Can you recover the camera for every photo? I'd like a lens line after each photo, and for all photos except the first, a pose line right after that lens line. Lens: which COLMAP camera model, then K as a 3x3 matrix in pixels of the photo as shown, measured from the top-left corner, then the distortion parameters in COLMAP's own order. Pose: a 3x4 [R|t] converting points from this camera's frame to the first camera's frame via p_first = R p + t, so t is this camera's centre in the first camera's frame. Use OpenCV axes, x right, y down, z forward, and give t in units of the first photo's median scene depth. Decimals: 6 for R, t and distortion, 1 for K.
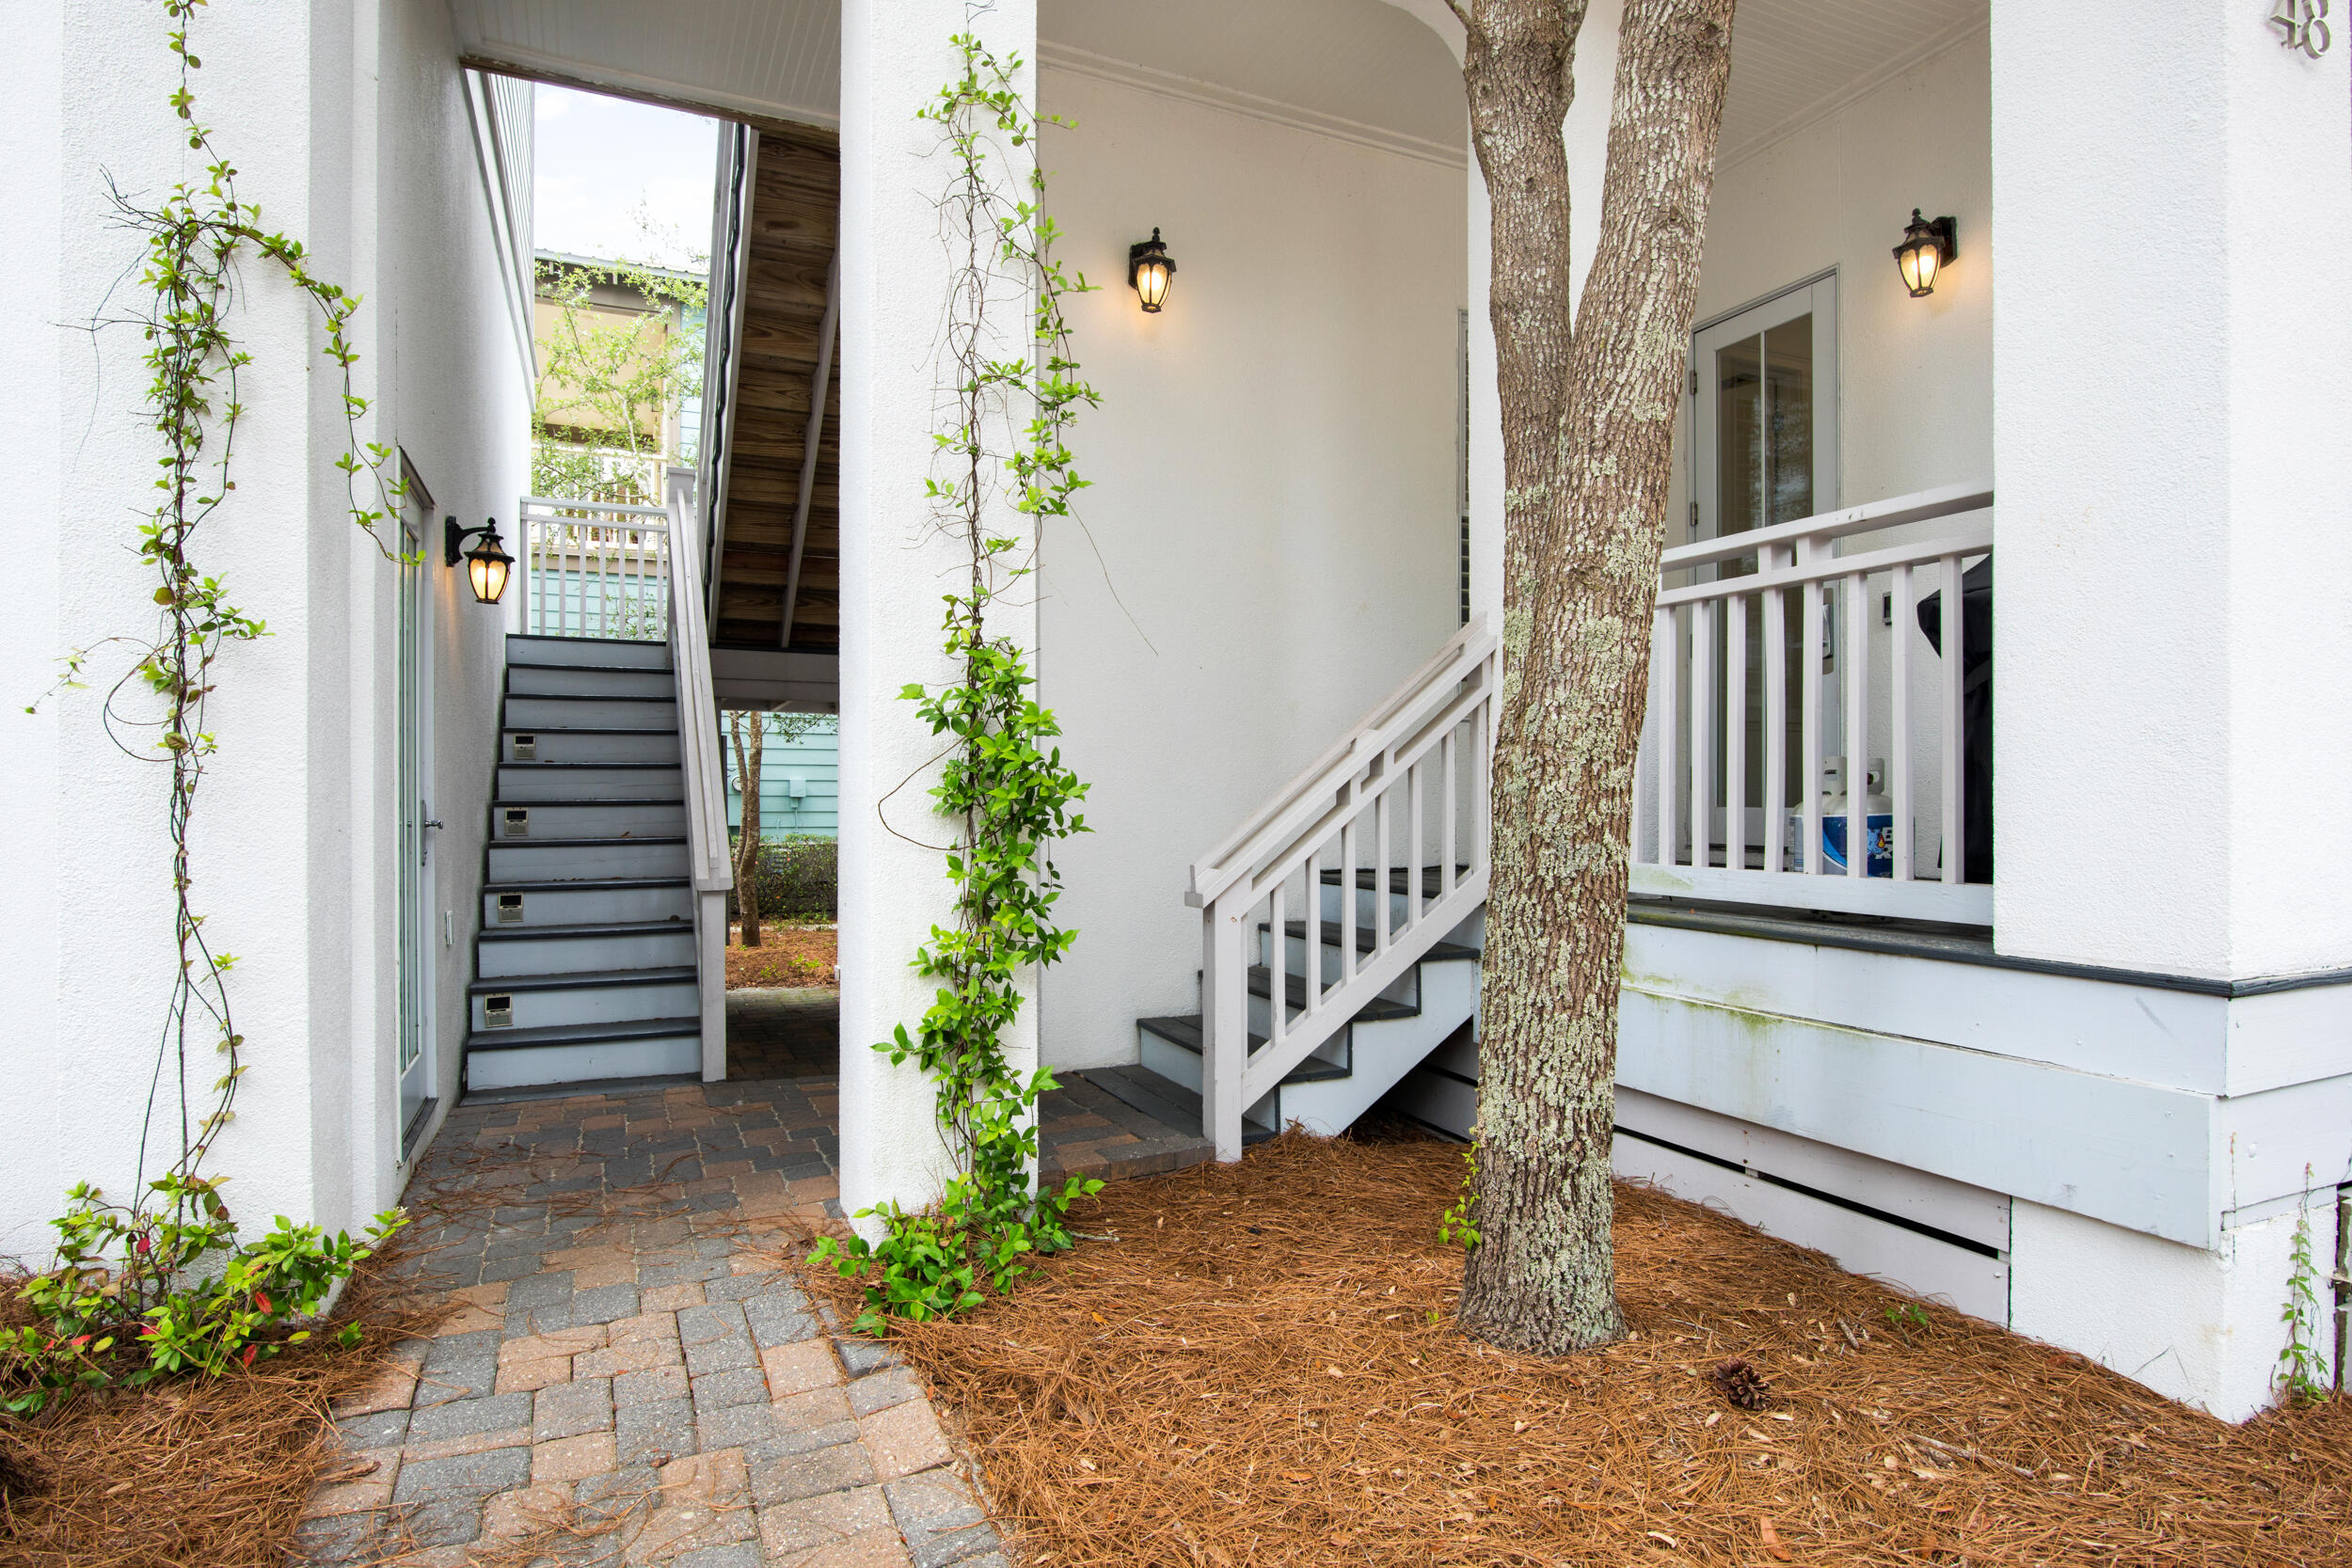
lens RADIAL K [[1334.1, 0, 1171.0], [0, 1334.1, 791.0], [0, 0, 1]] dist [-0.004389, -0.000229]
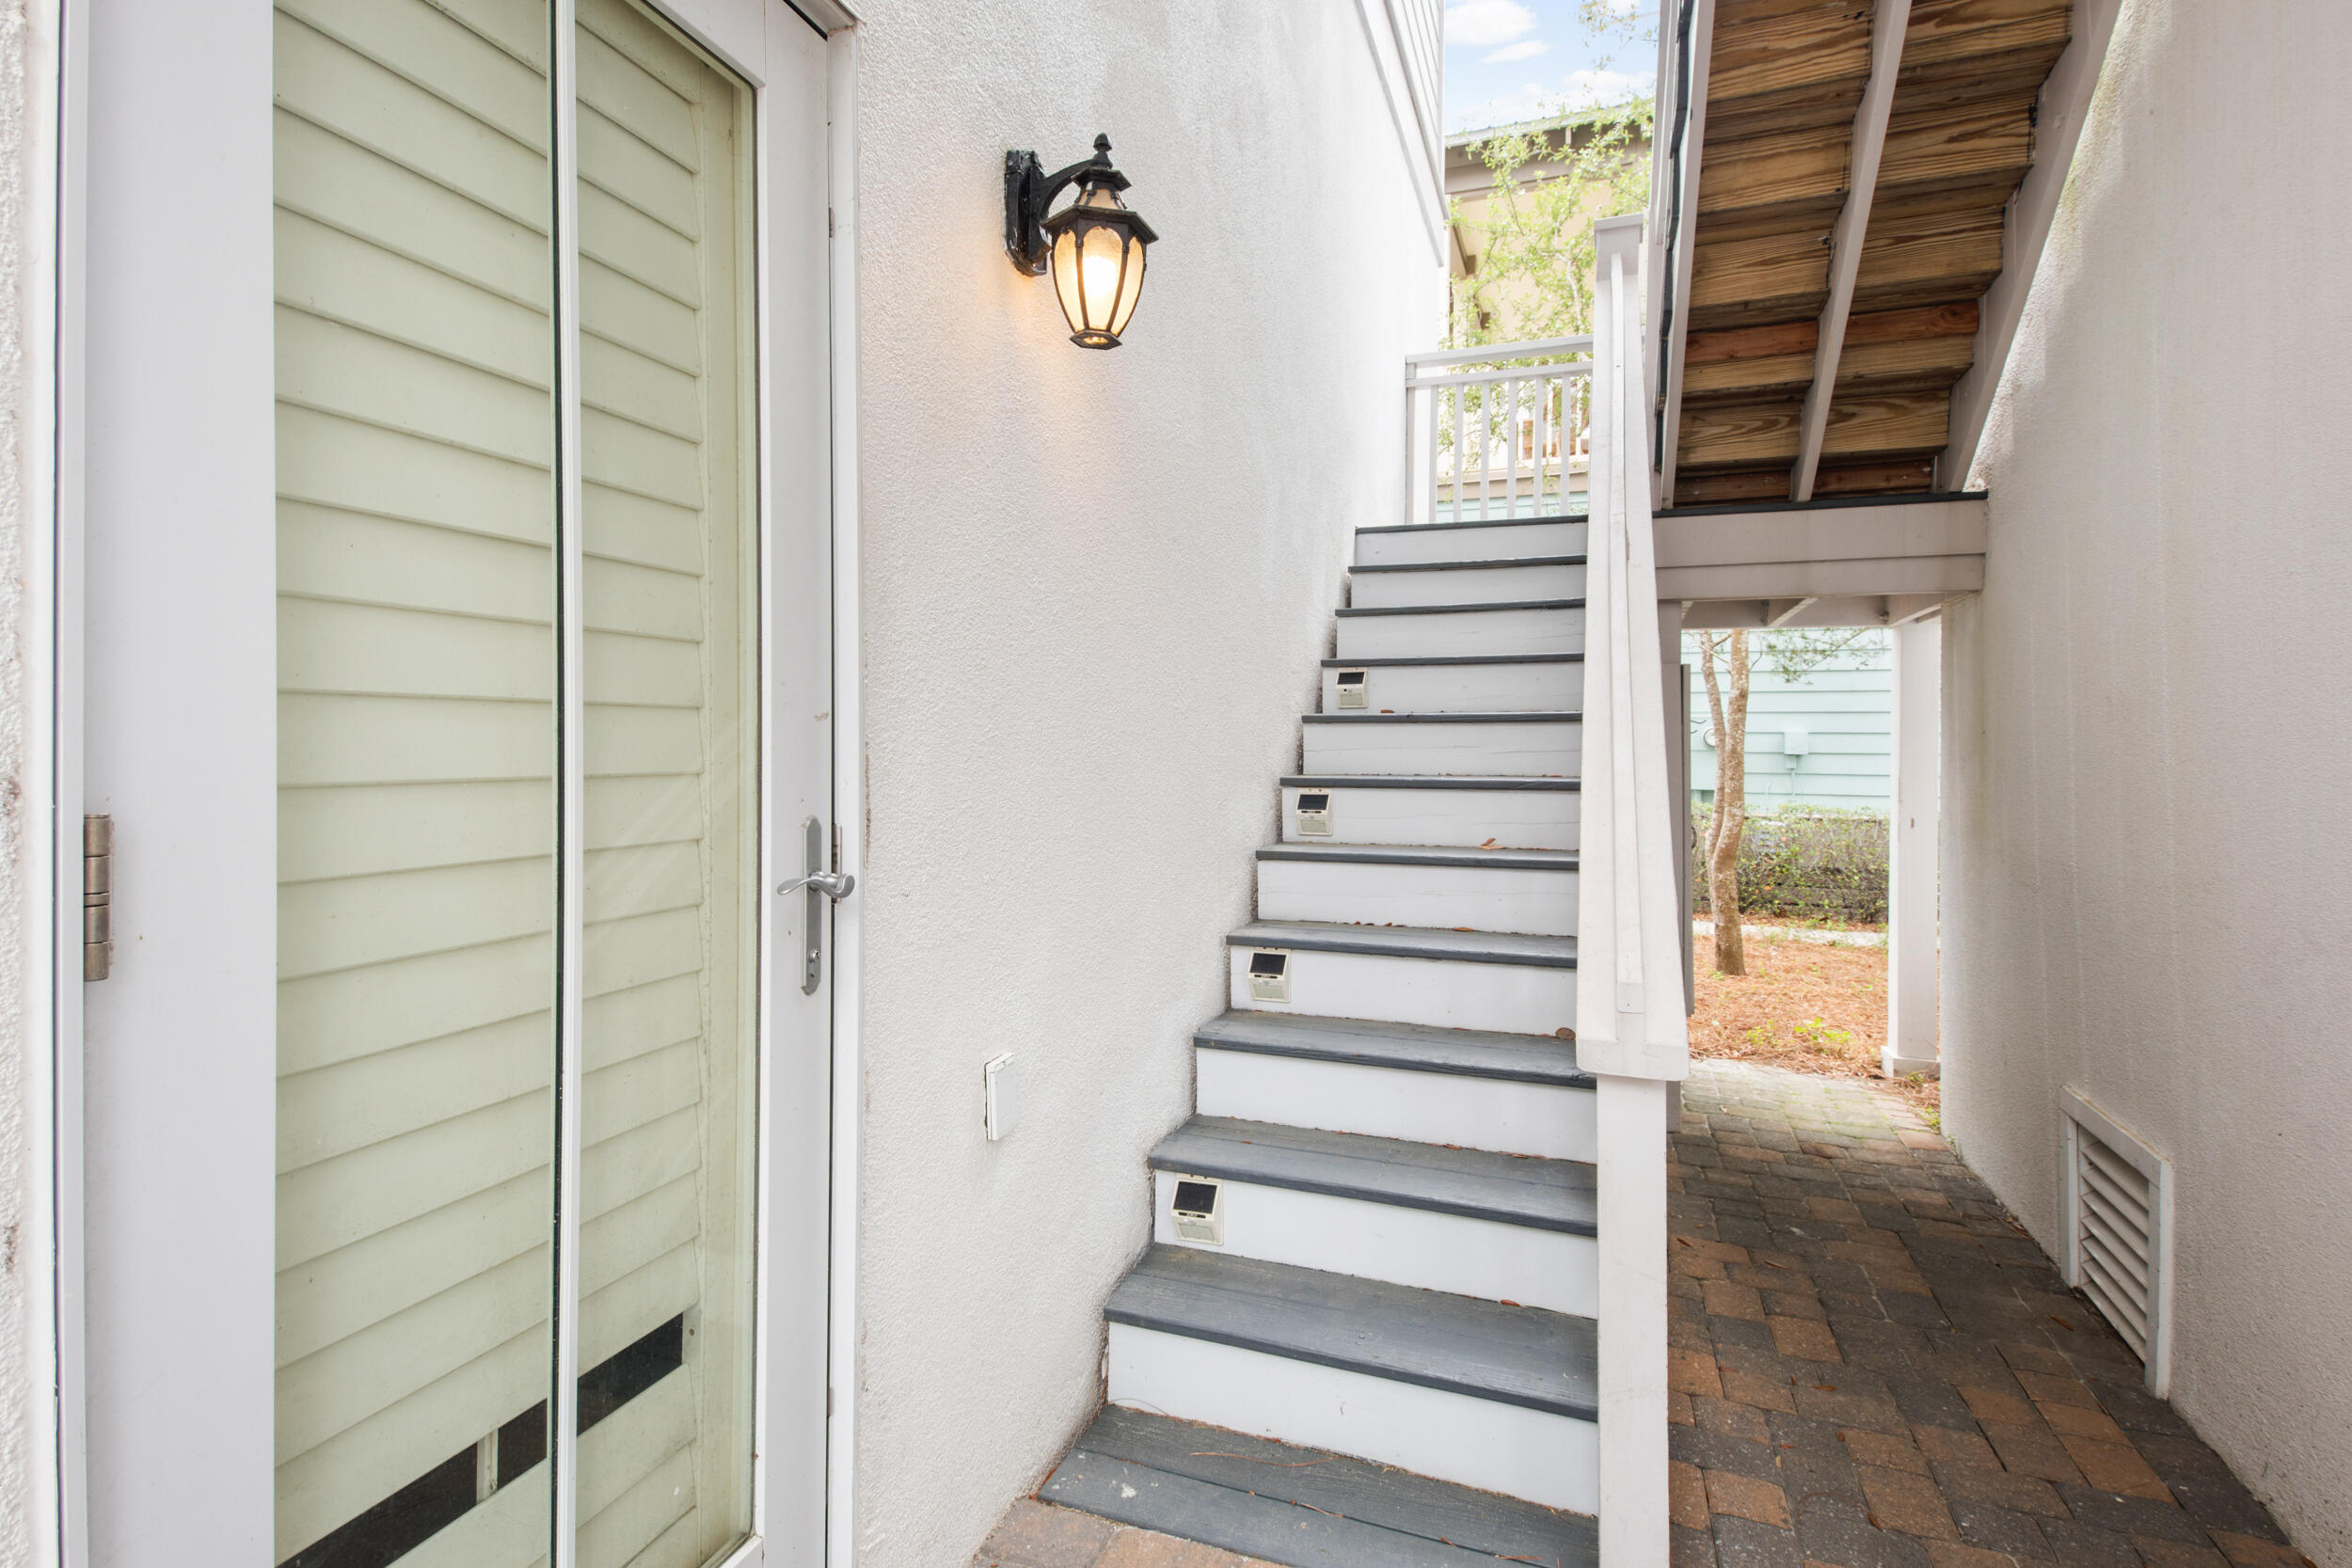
lens RADIAL K [[1120.2, 0, 1164.9], [0, 1120.2, 741.3], [0, 0, 1]] dist [0.026900, -0.000295]
pose [[0.720391, 0.009406, -0.693504, -0.153013], [-0.005709, 0.999955, 0.007632, -0.009949], [0.693544, -0.001539, 0.720412, 0.473596]]
